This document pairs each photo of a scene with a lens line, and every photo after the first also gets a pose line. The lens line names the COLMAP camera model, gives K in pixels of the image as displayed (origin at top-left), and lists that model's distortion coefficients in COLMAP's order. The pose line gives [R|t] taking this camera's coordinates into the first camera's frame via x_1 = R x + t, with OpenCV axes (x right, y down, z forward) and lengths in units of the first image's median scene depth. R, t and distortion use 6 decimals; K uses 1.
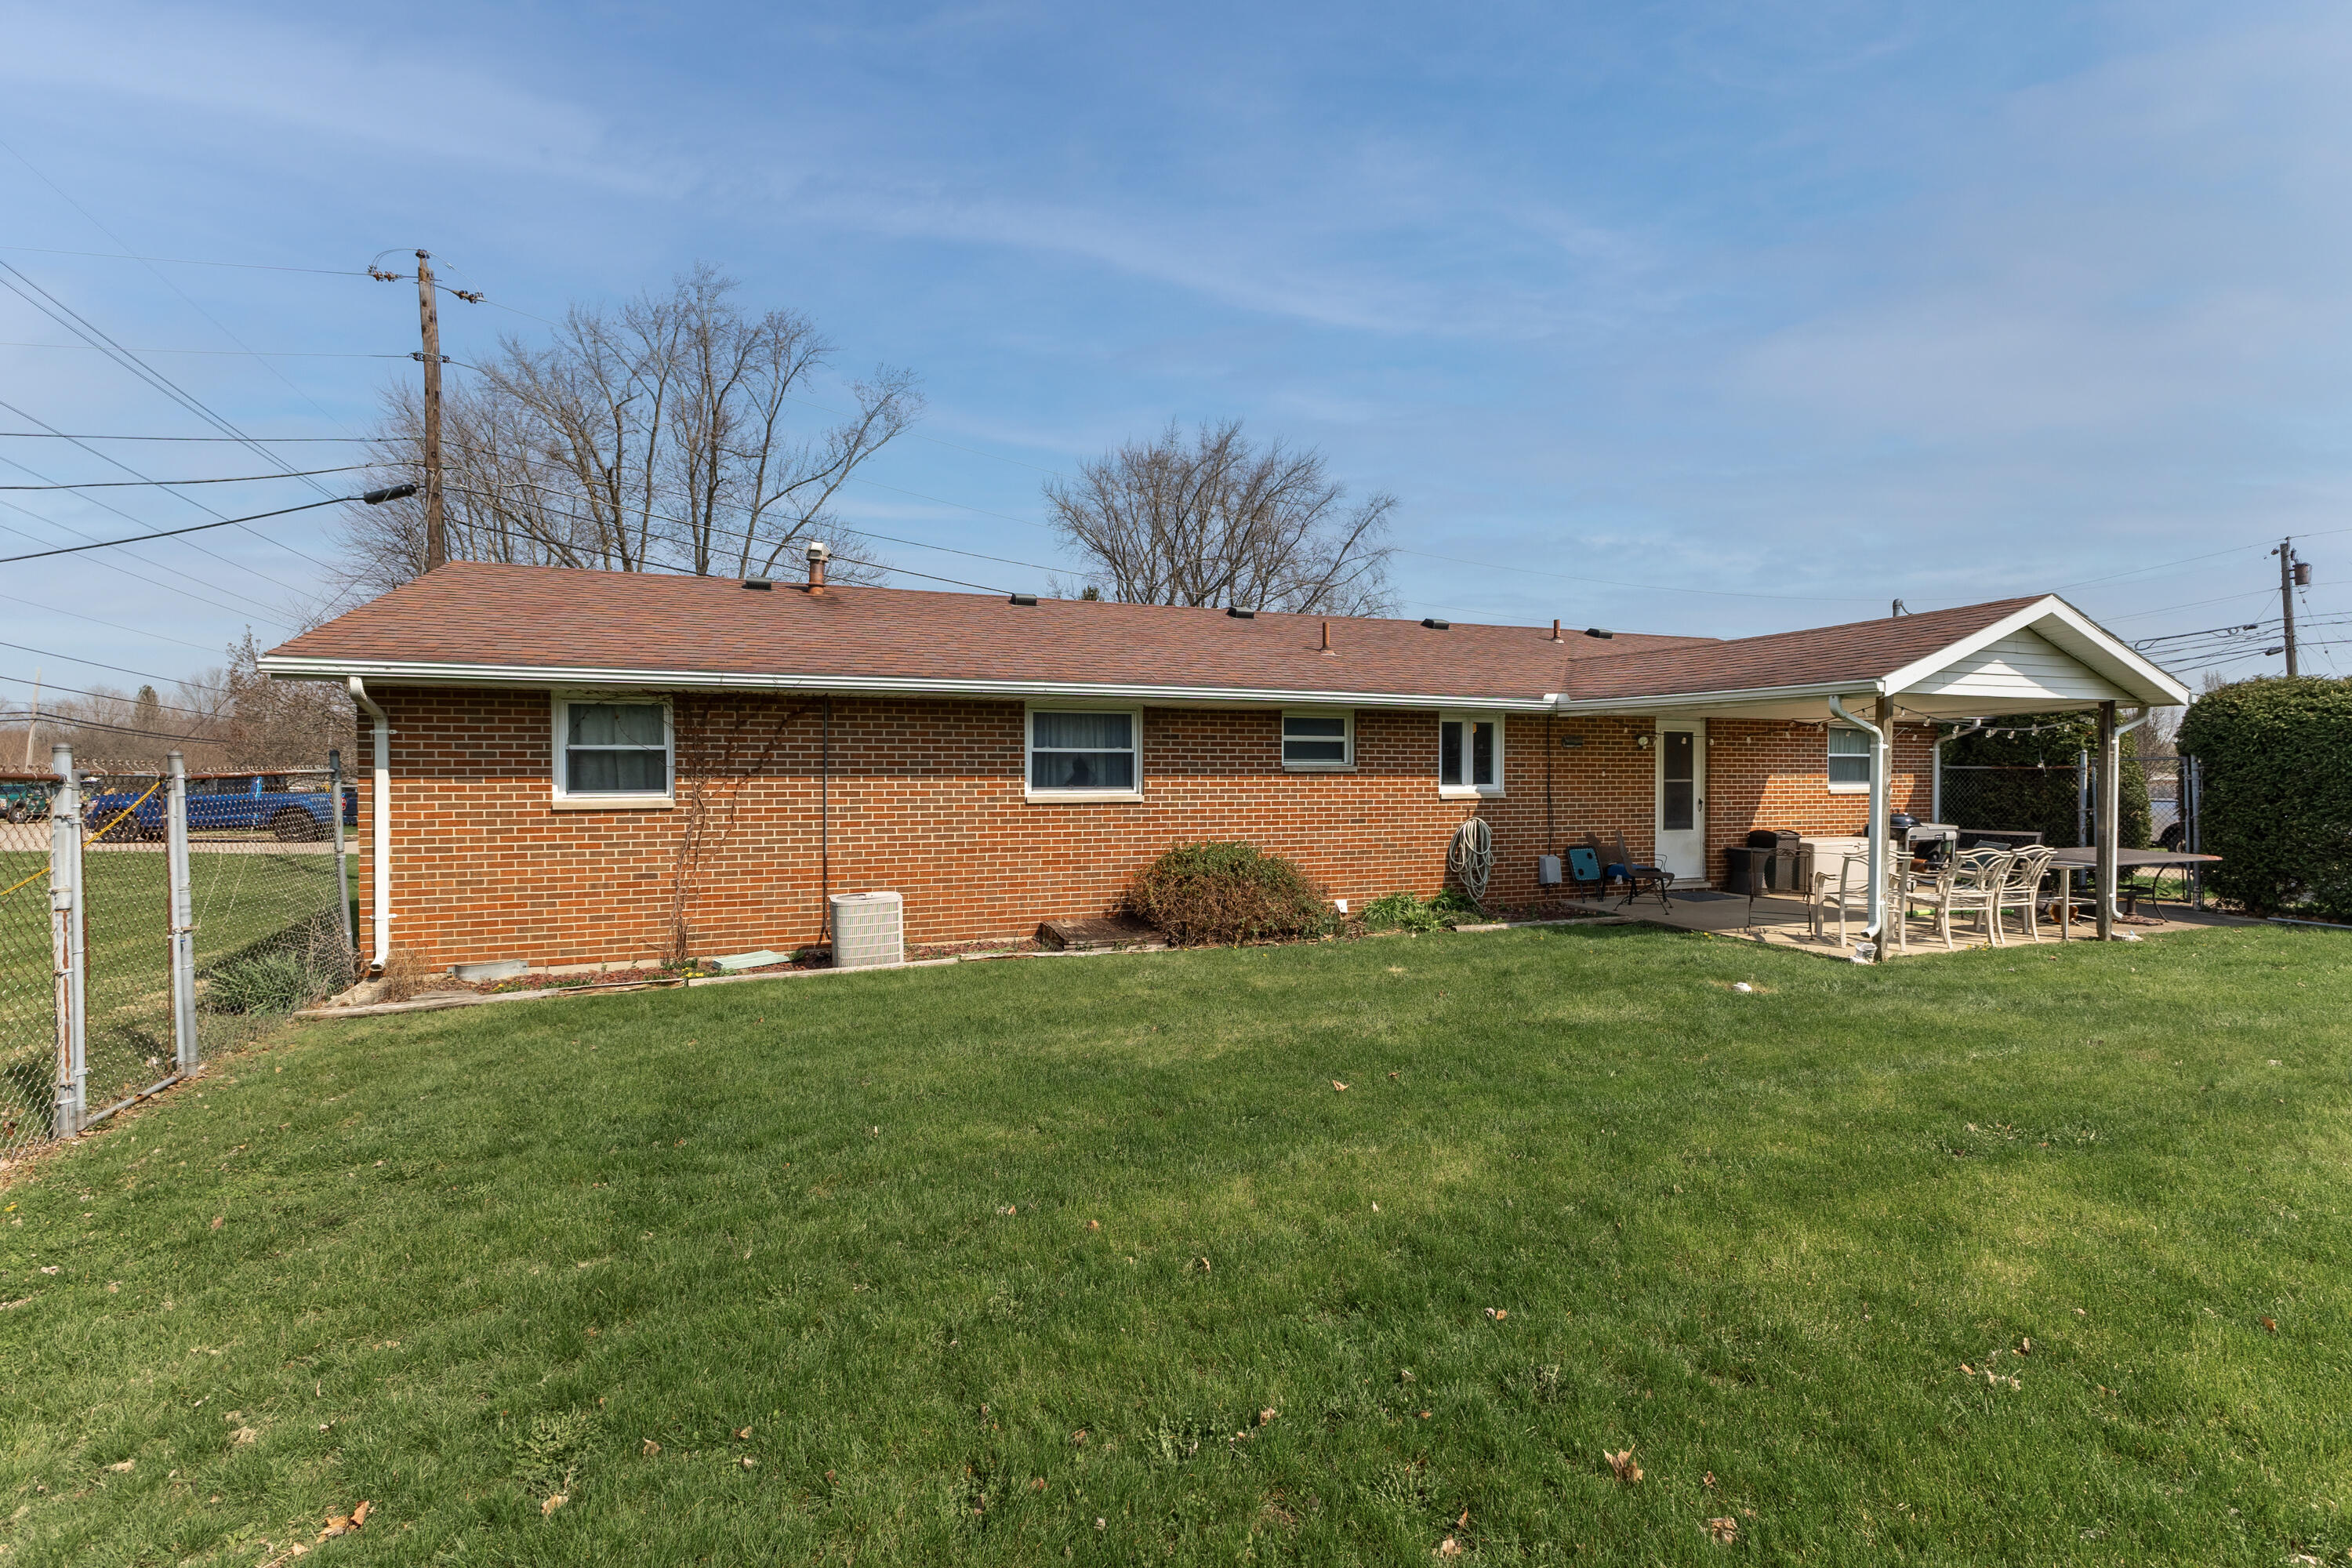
lens RADIAL K [[997.8, 0, 1176.0], [0, 997.8, 784.0], [0, 0, 1]] dist [-0.001219, 0.000030]
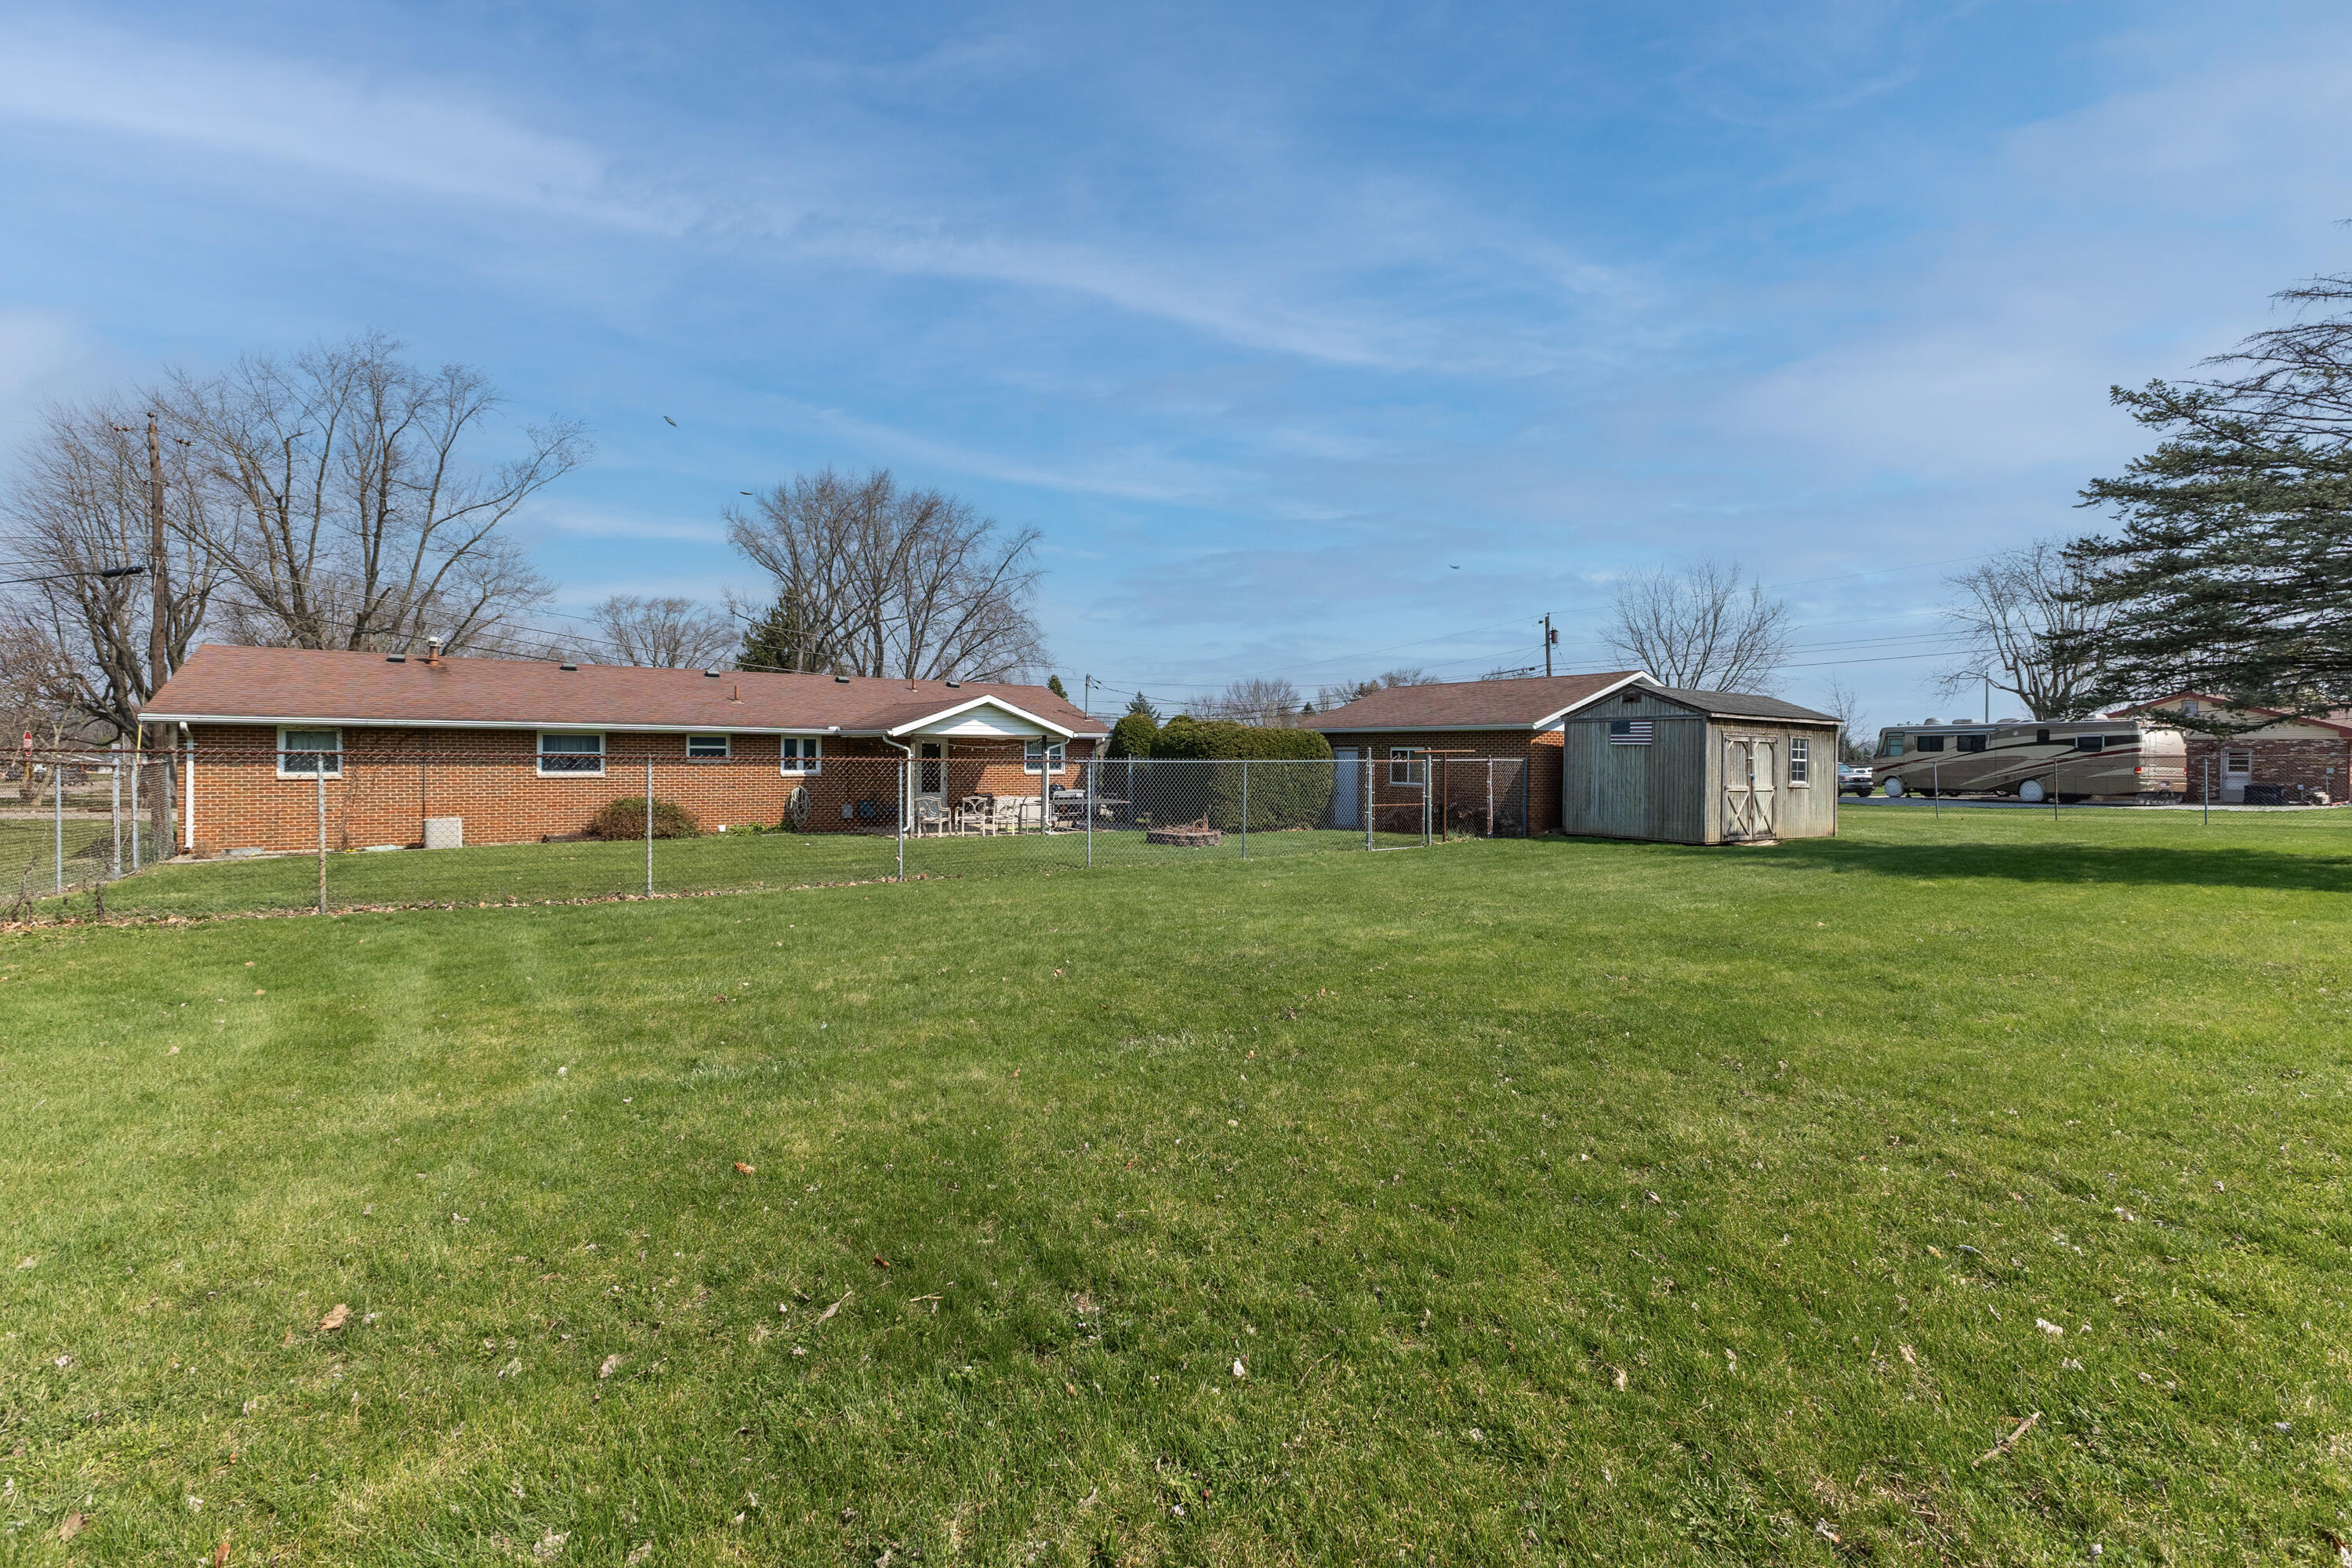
lens RADIAL K [[1041.5, 0, 1184.2], [0, 1041.5, 739.0], [0, 0, 1]] dist [0.029990, 0.000099]
pose [[0.978191, 0.011614, 0.207384, 0.213179], [-0.006118, 0.999613, -0.027124, -0.003115], [-0.207619, 0.025264, 0.977883, -0.432788]]
